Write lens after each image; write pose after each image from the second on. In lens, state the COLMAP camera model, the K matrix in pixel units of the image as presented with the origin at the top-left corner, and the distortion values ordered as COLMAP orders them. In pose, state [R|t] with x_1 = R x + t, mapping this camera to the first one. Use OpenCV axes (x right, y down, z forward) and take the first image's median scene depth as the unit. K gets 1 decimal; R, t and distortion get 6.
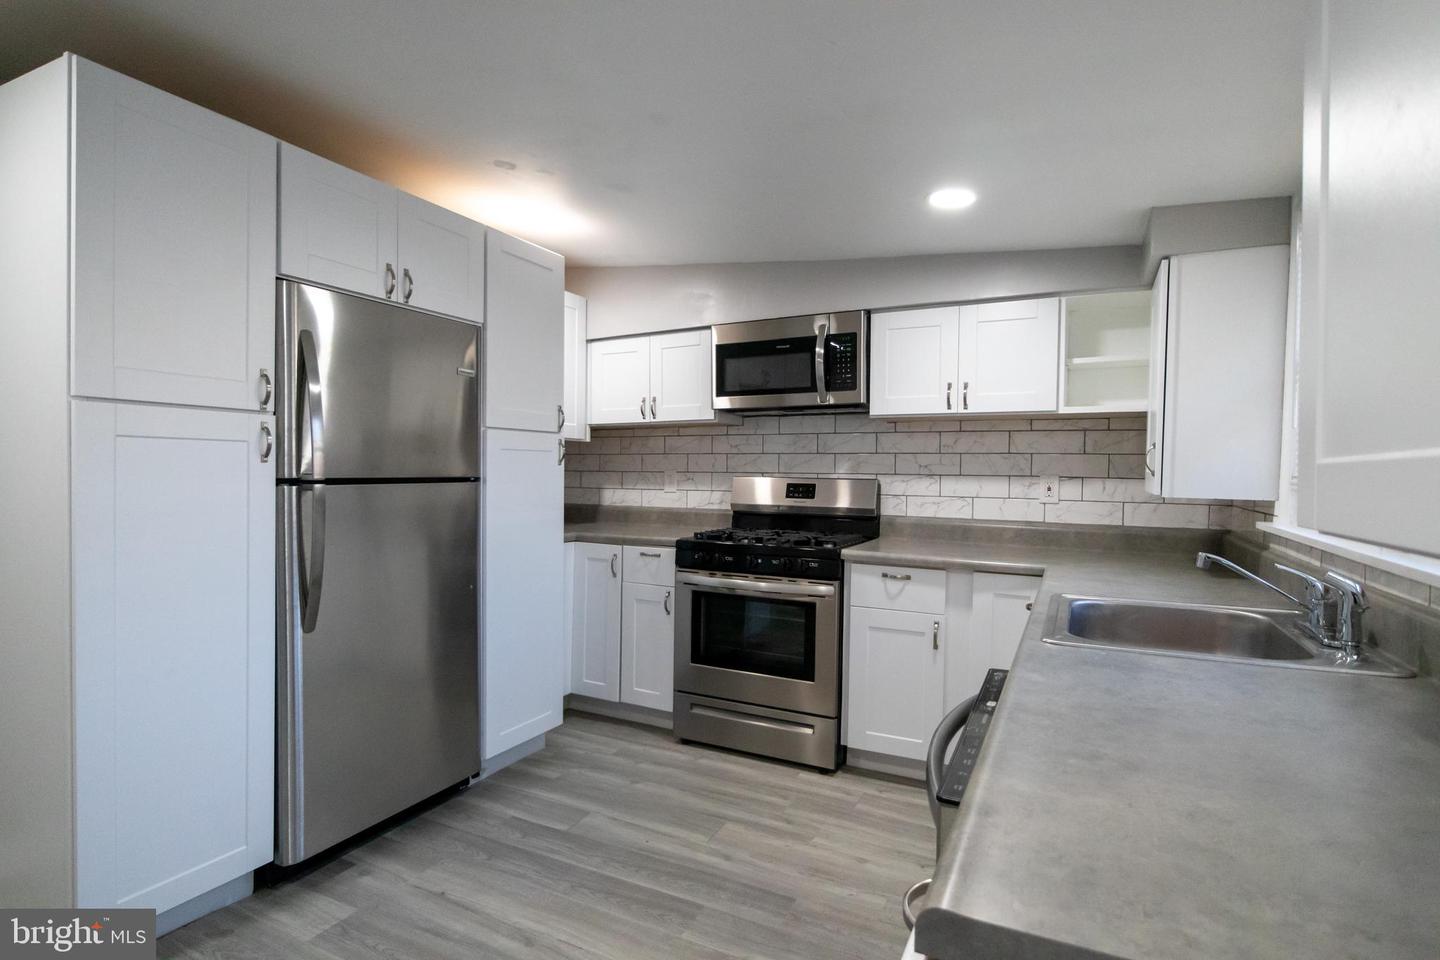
lens RADIAL K [[741.8, 0, 779.2], [0, 741.8, 486.7], [0, 0, 1]] dist [0.002857, 0.000156]
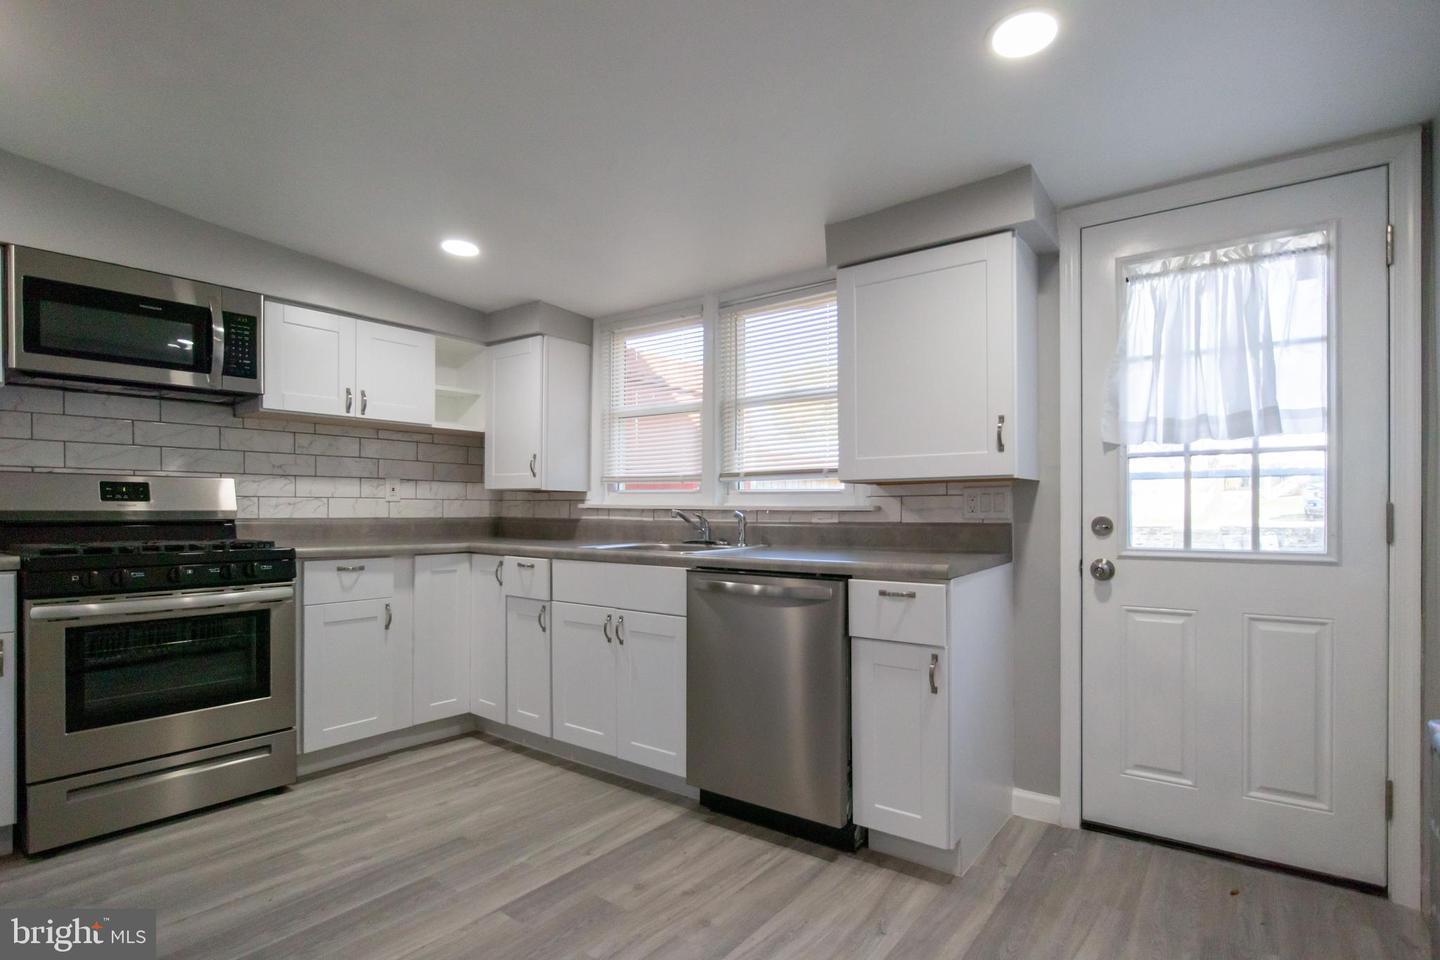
lens RADIAL K [[729.2, 0, 719.7], [0, 729.2, 510.8], [0, 0, 1]] dist [-0.003205, -0.000749]
pose [[0.186281, -0.014688, 0.982387, -0.724818], [0.028065, 0.999560, 0.009623, 0.043344], [-0.982096, 0.025778, 0.186612, 0.288681]]
